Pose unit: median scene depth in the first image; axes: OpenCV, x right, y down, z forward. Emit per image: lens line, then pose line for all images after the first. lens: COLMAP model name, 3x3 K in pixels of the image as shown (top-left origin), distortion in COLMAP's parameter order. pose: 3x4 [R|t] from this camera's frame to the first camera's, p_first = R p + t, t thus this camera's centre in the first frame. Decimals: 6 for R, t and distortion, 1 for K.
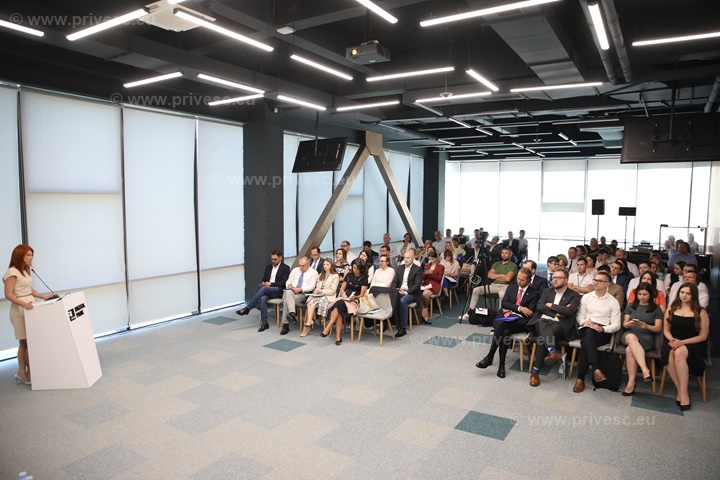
lens RADIAL K [[487.8, 0, 360.0], [0, 487.8, 240.0], [0, 0, 1]] dist [-0.010224, -0.002227]
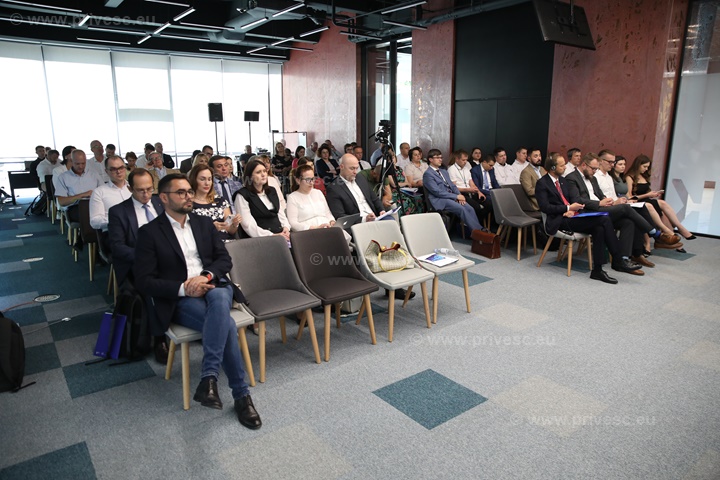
lens RADIAL K [[487.8, 0, 360.0], [0, 487.8, 240.0], [0, 0, 1]] dist [-0.010224, -0.002227]
pose [[0.374966, -0.213235, 0.902181, -0.248684], [0.086723, 0.976987, 0.194872, 0.007655], [-0.922973, 0.005169, 0.384829, 0.450412]]
